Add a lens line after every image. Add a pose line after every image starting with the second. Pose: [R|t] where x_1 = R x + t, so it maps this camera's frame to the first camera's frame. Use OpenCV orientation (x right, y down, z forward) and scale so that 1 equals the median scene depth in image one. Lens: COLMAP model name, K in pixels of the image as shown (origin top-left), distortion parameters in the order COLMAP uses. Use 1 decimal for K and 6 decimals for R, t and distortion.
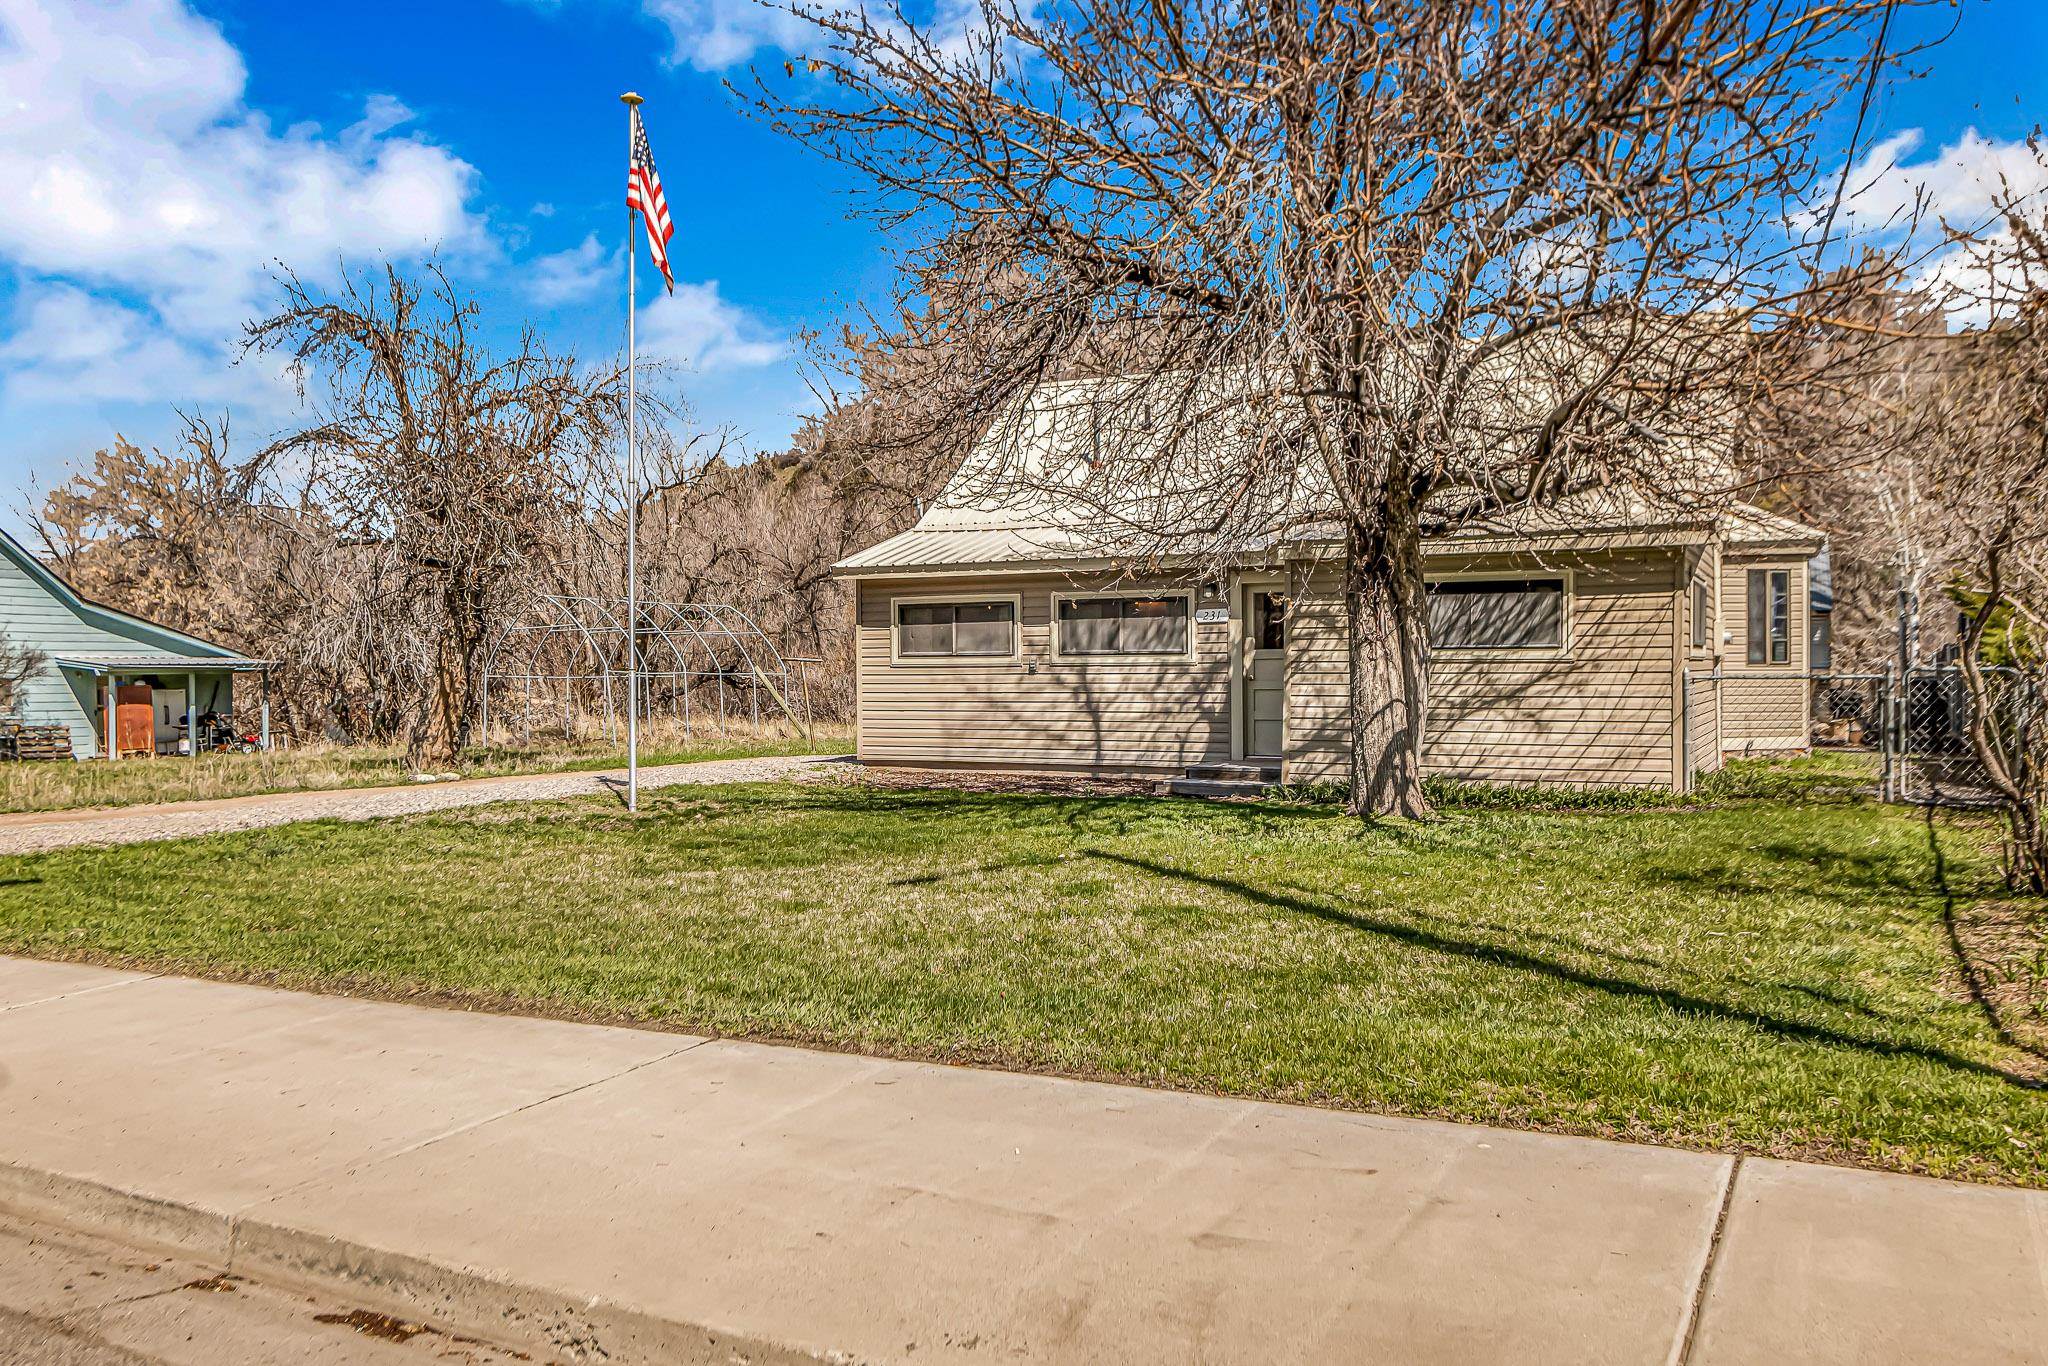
lens RADIAL K [[1575.9, 0, 1017.8], [0, 1575.9, 680.6], [0, 0, 1]] dist [-0.002261, -0.001944]
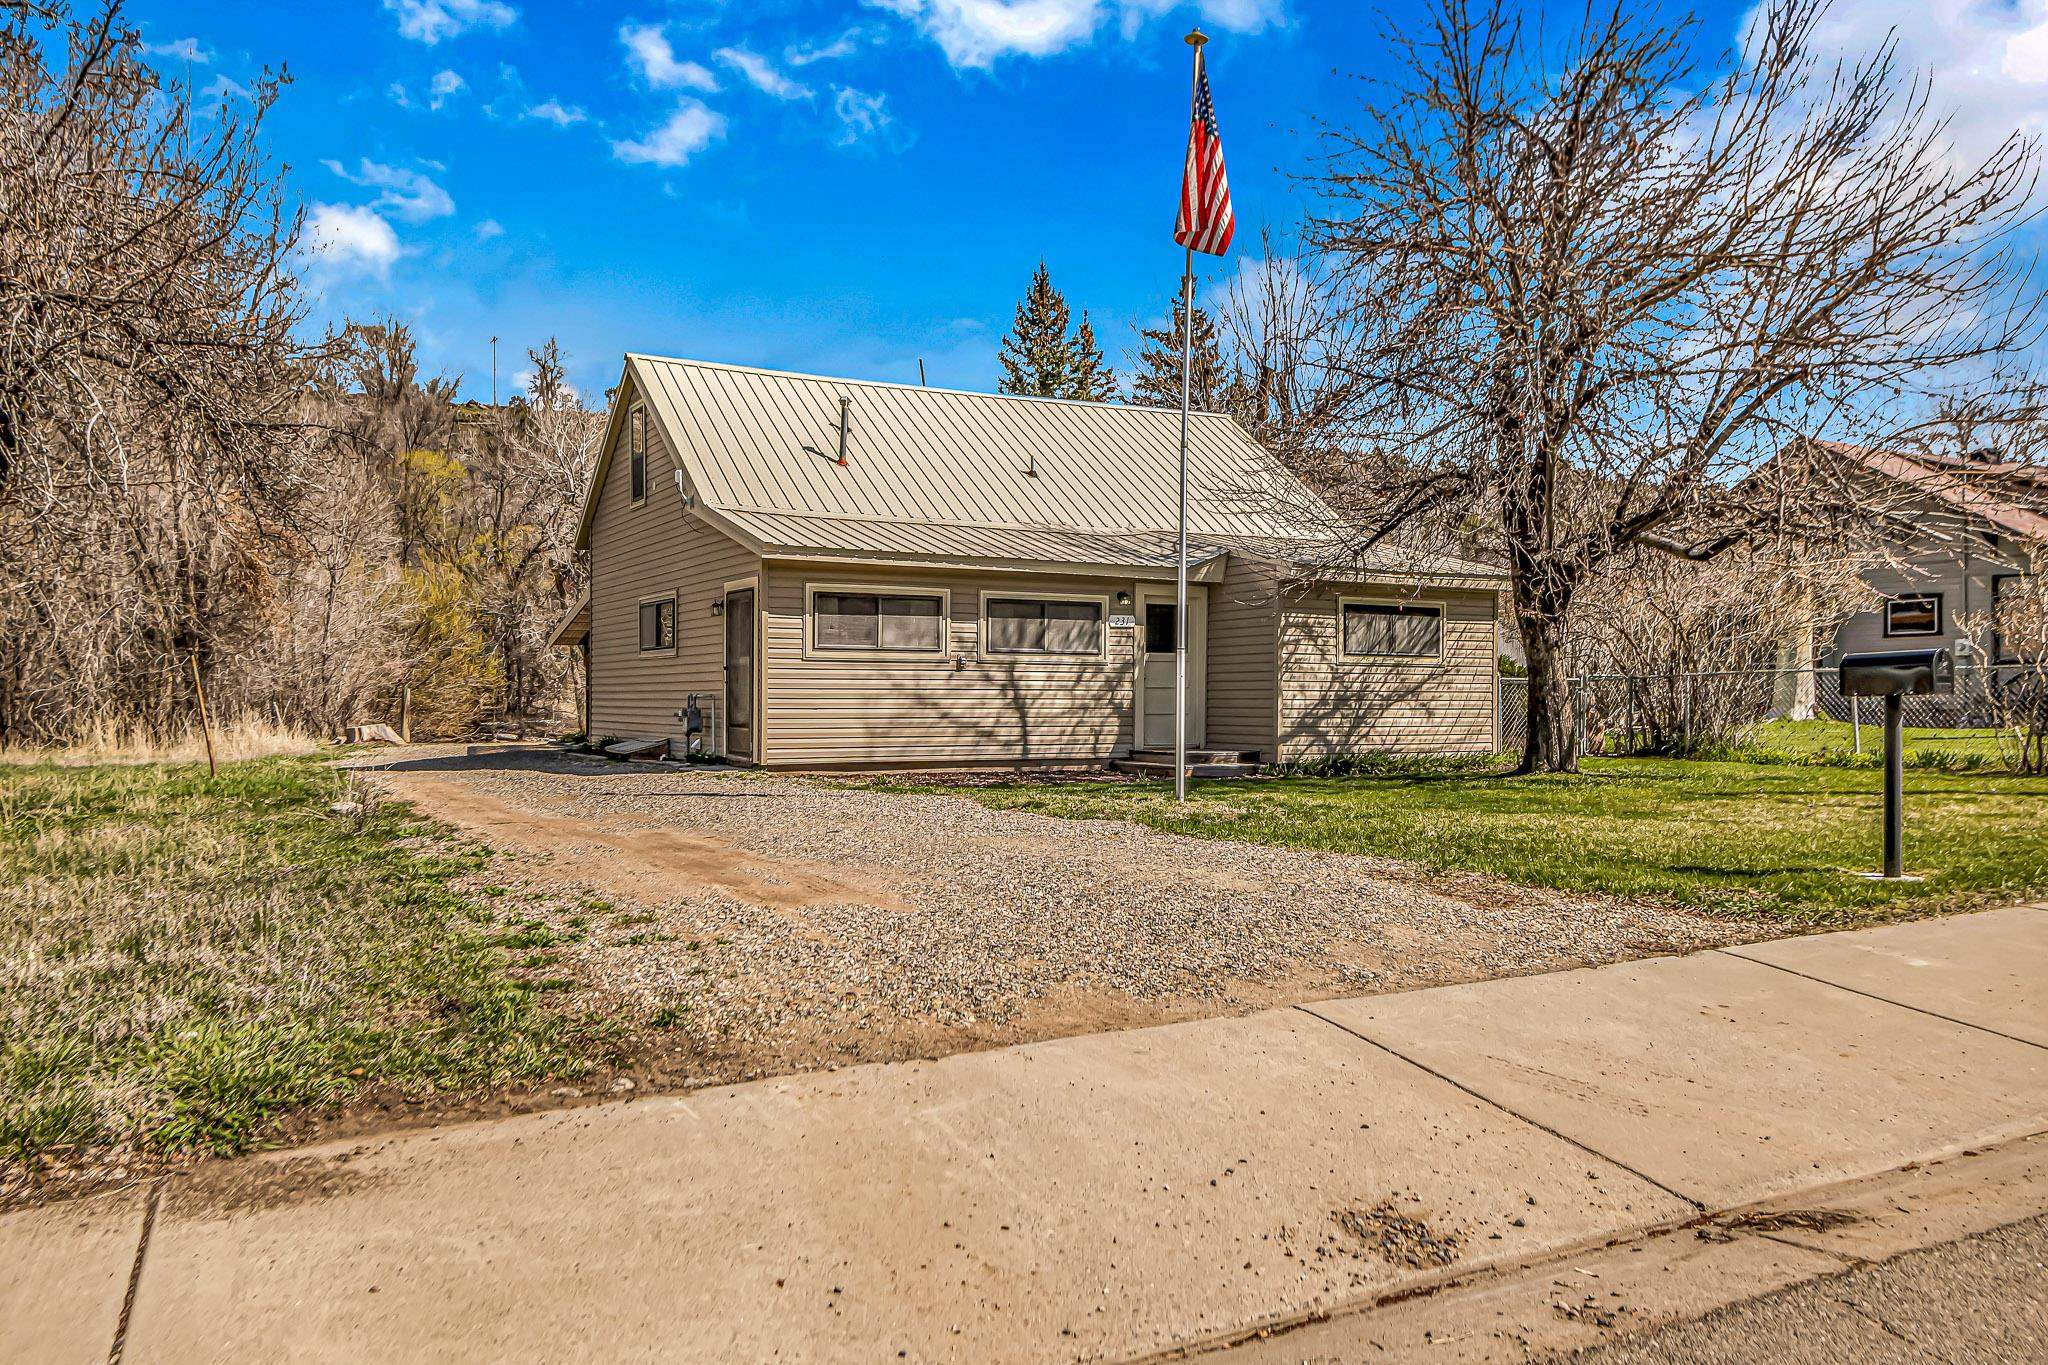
lens RADIAL K [[1442.5, 0, 1018.4], [0, 1442.5, 690.1], [0, 0, 1]] dist [0.006203, 0.000290]
pose [[0.559719, 0.013360, 0.828575, -0.763790], [0.000304, 0.999867, -0.016326, 0.024332], [-0.828682, 0.009390, 0.559640, 0.484720]]
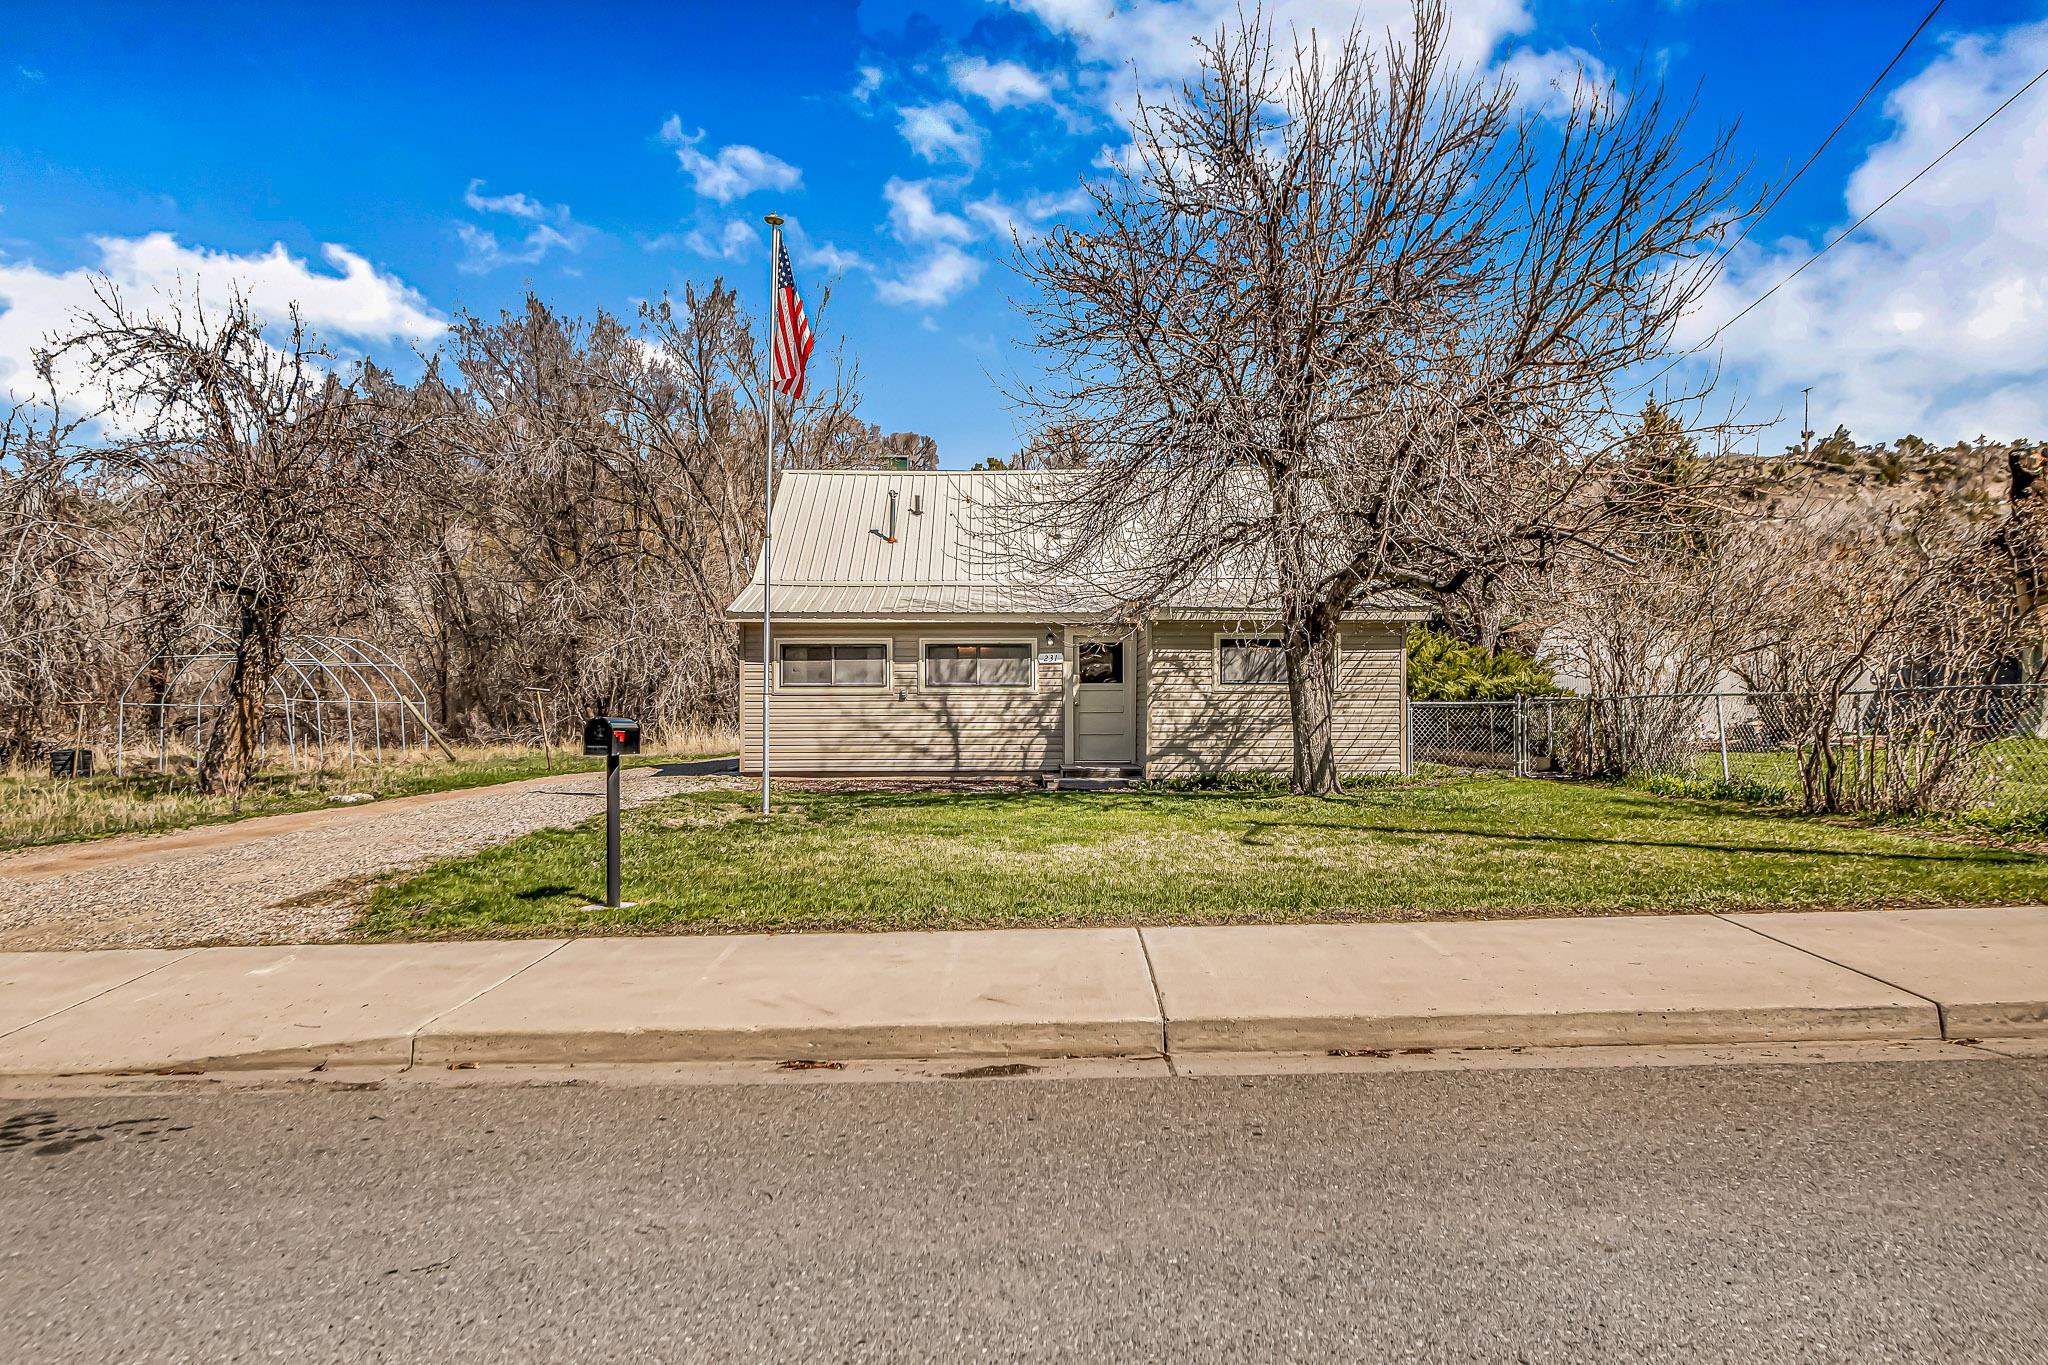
lens RADIAL K [[1254.0, 0, 1033.3], [0, 1254.0, 678.5], [0, 0, 1]] dist [-0.005805, -0.000505]
pose [[0.872799, 0.013203, 0.487900, -0.414682], [0.000250, 0.999622, -0.027498, 0.005923], [-0.488079, 0.024122, 0.872466, 0.061896]]
